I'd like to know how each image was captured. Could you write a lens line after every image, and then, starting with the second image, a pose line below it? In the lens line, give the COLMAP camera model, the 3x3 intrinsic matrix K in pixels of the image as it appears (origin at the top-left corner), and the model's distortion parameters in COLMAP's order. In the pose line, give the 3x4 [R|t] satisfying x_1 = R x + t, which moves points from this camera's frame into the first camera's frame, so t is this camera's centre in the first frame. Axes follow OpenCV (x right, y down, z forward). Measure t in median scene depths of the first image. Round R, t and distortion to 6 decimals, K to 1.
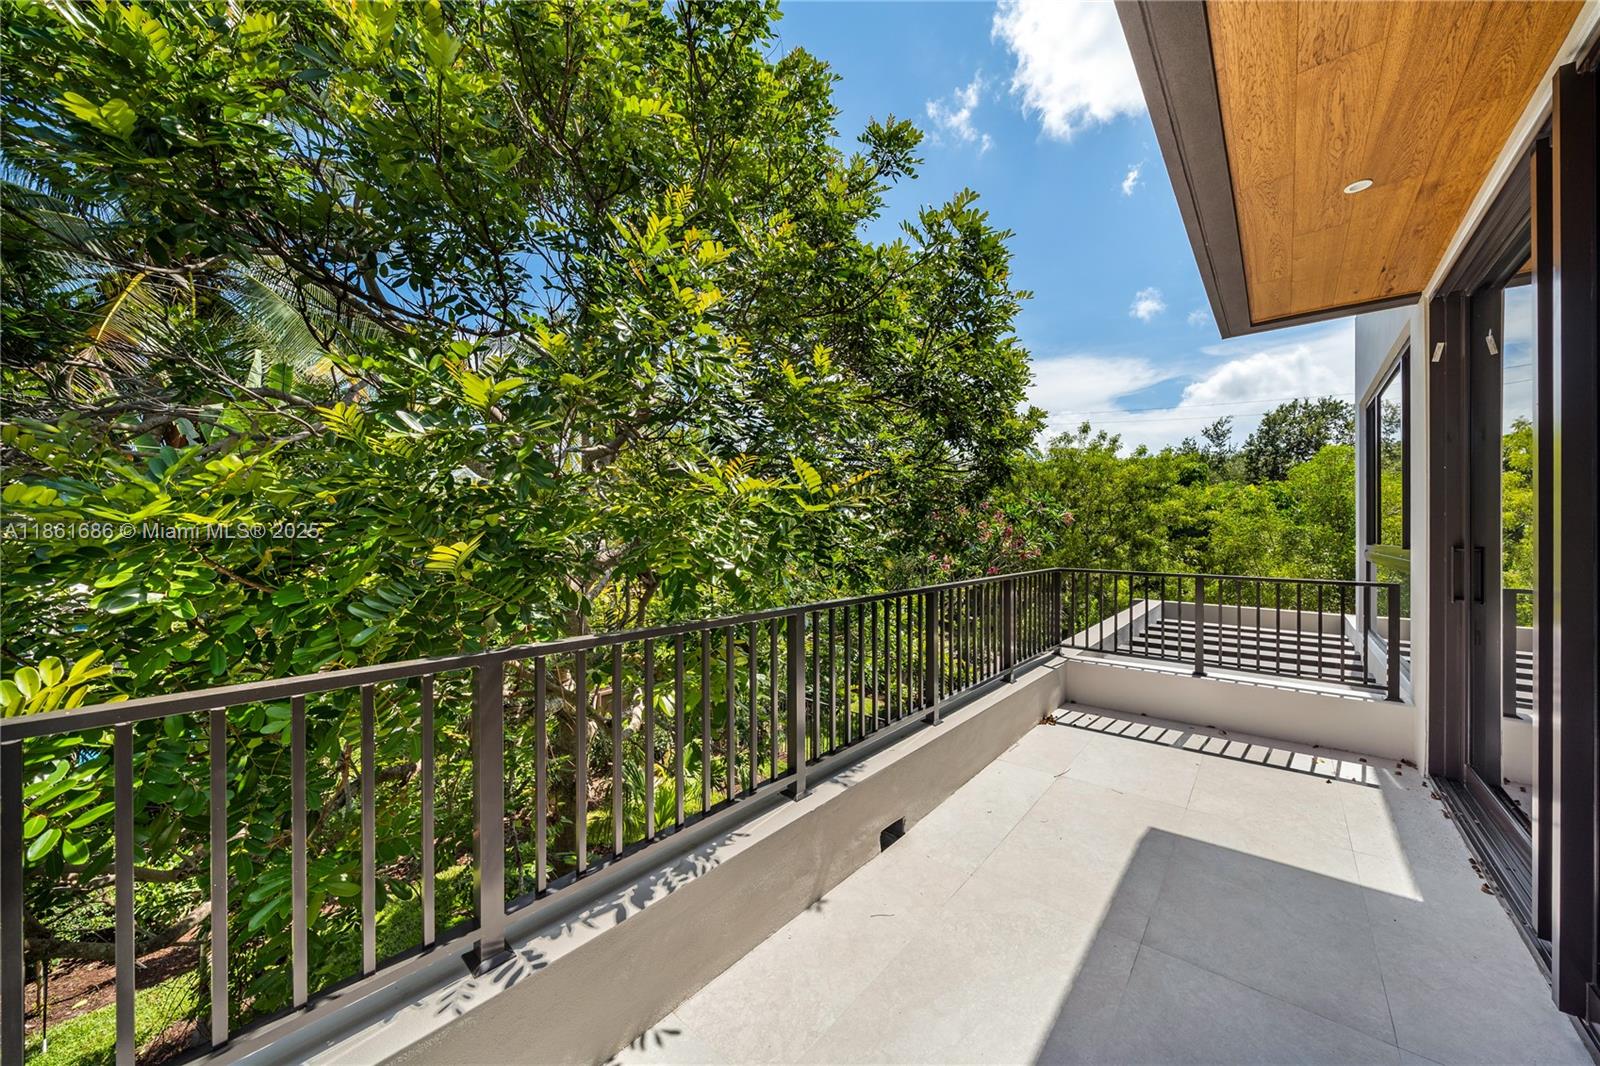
lens RADIAL K [[568.3, 0, 798.1], [0, 568.3, 538.4], [0, 0, 1]] dist [-0.001398, -0.001745]
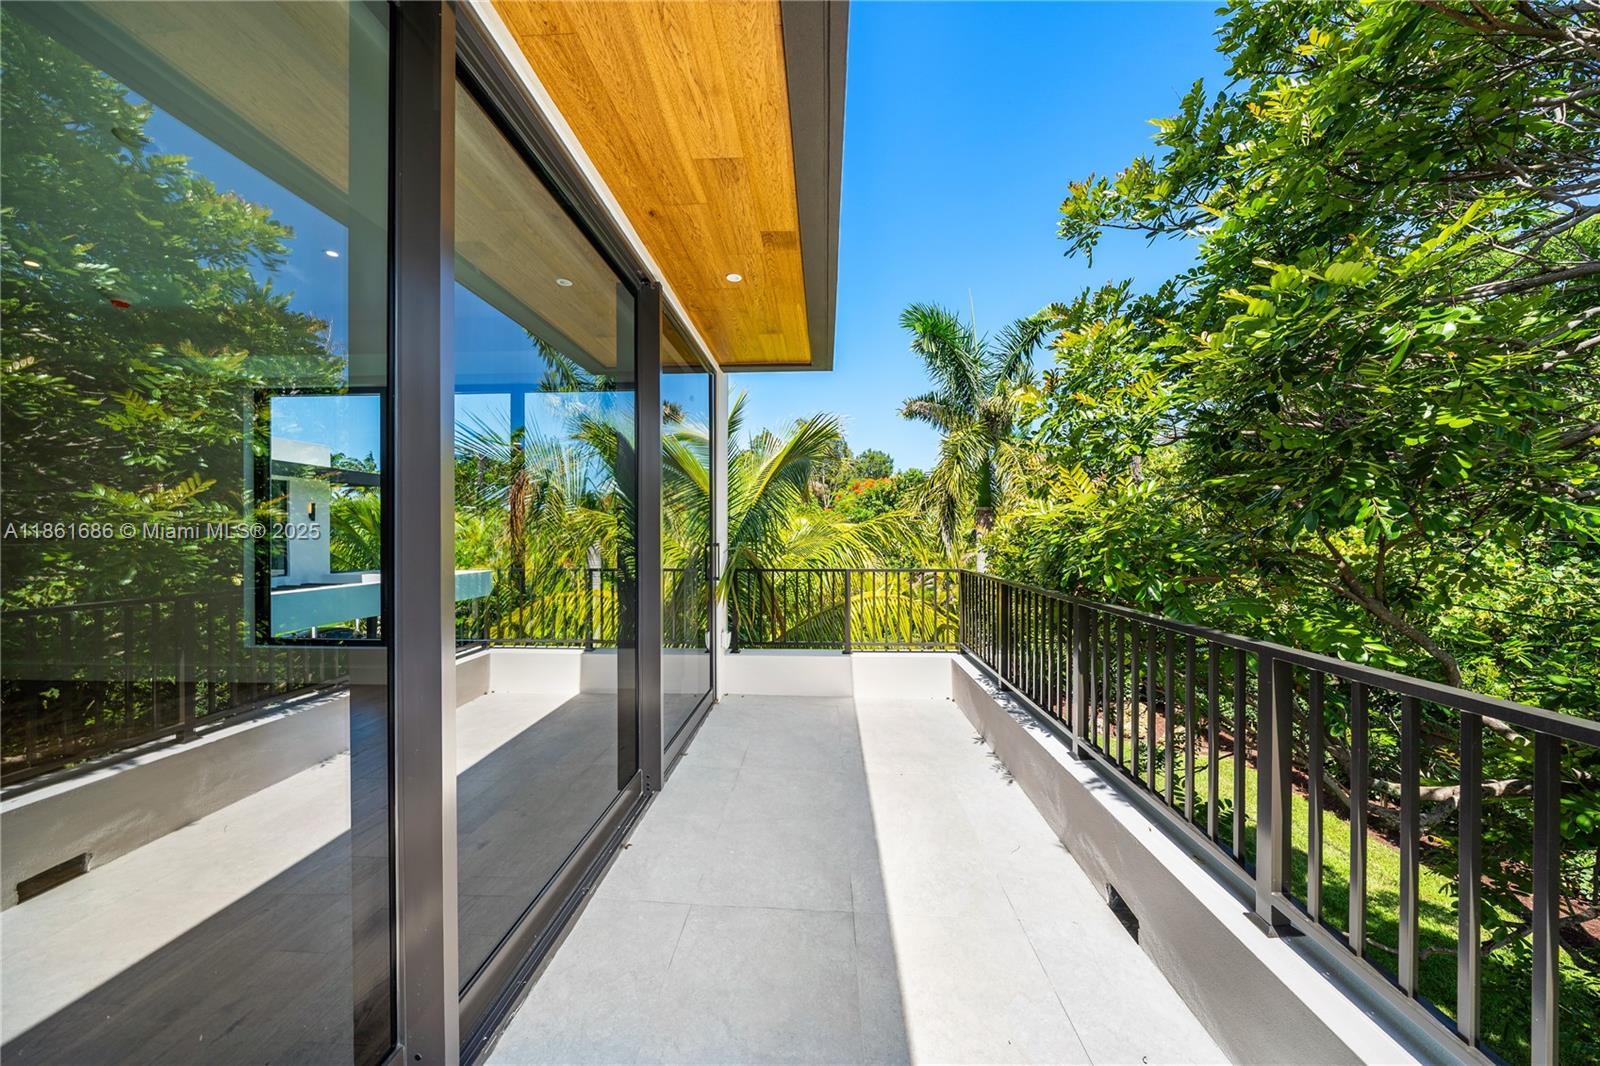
lens RADIAL K [[568.3, 0, 798.1], [0, 568.3, 538.4], [0, 0, 1]] dist [-0.001398, -0.001745]
pose [[-0.793992, 0.001831, -0.607925, 1.107296], [-0.000775, 0.999992, 0.004023, -0.013921], [0.607928, 0.003665, -0.793984, 1.473082]]
